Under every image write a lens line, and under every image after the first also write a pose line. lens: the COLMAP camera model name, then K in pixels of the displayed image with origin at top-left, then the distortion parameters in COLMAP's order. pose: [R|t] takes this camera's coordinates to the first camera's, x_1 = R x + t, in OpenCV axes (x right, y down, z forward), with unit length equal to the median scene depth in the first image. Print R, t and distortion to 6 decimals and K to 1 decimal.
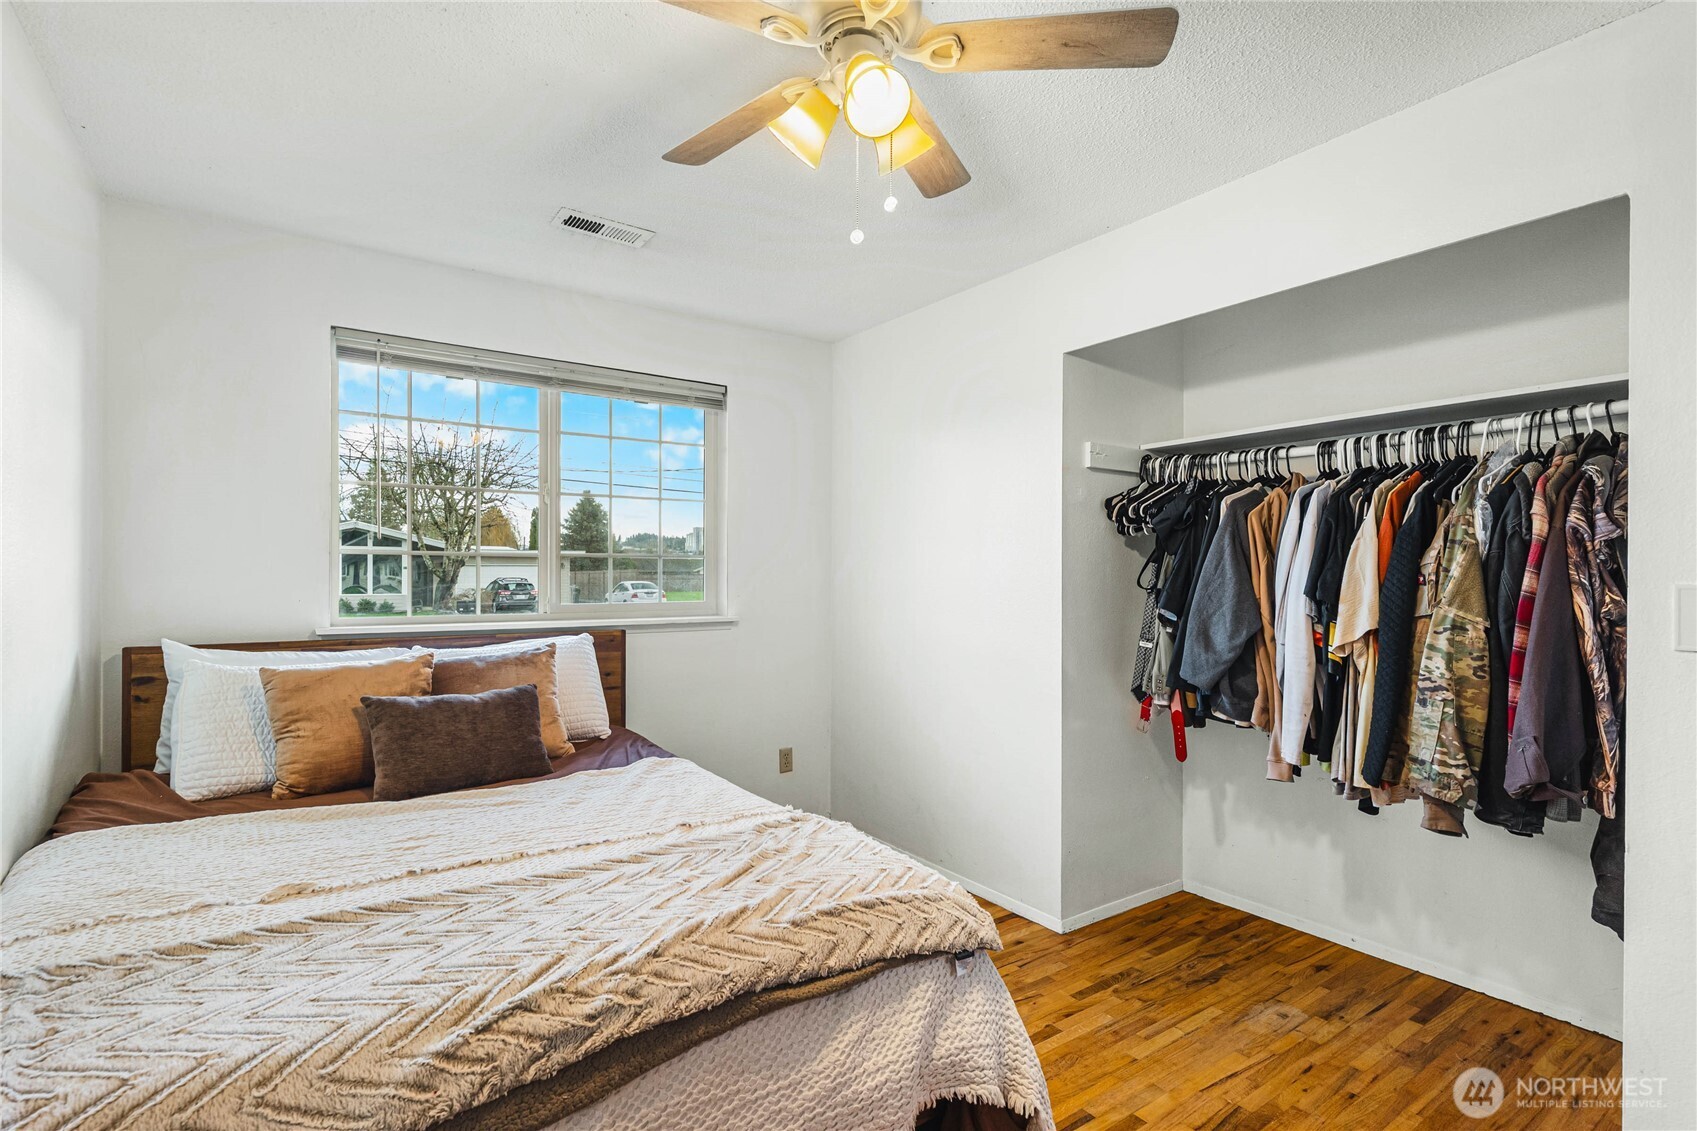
lens RADIAL K [[802.4, 0, 851.7], [0, 802.4, 573.6], [0, 0, 1]] dist [0.011996, 0.000068]
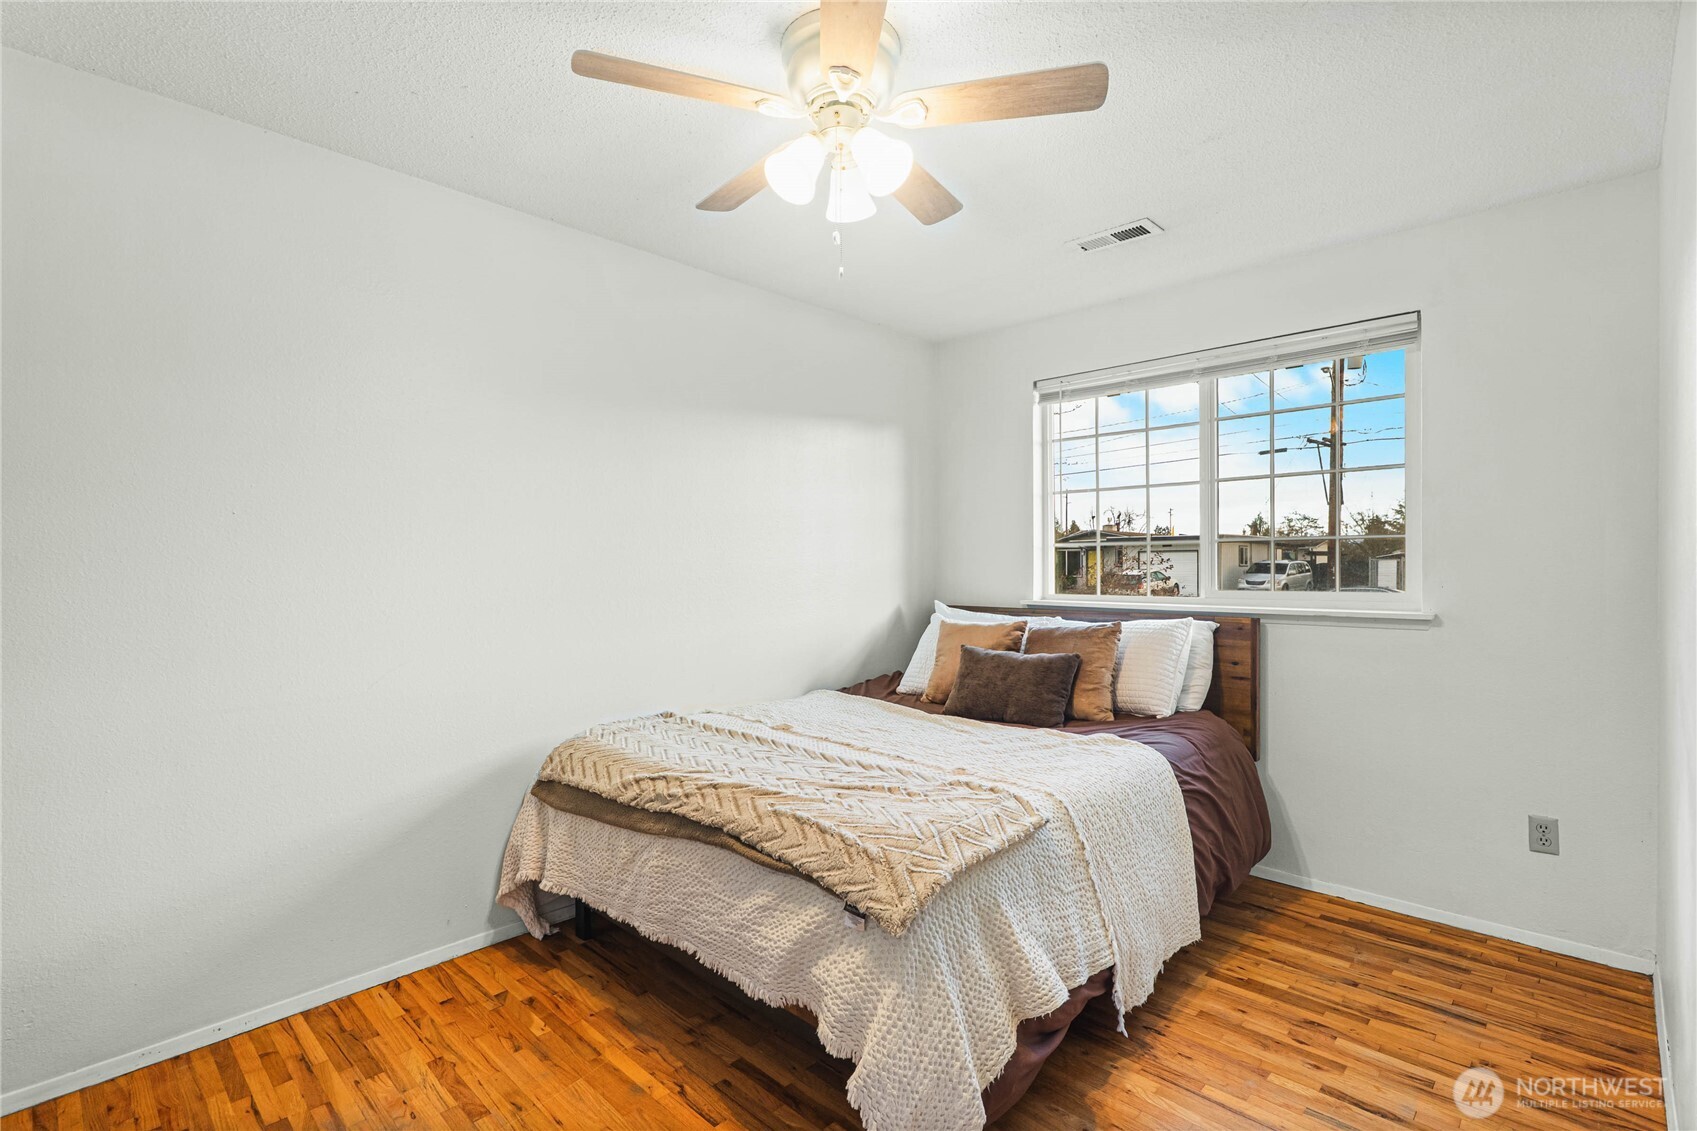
lens RADIAL K [[797.4, 0, 848.5], [0, 797.4, 565.5], [0, 0, 1]] dist [0.001020, -0.000413]
pose [[0.186543, -0.006437, -0.982426, 1.238727], [0.004826, 0.999972, -0.005635, 0.025422], [0.982435, -0.003690, 0.186569, 0.841203]]
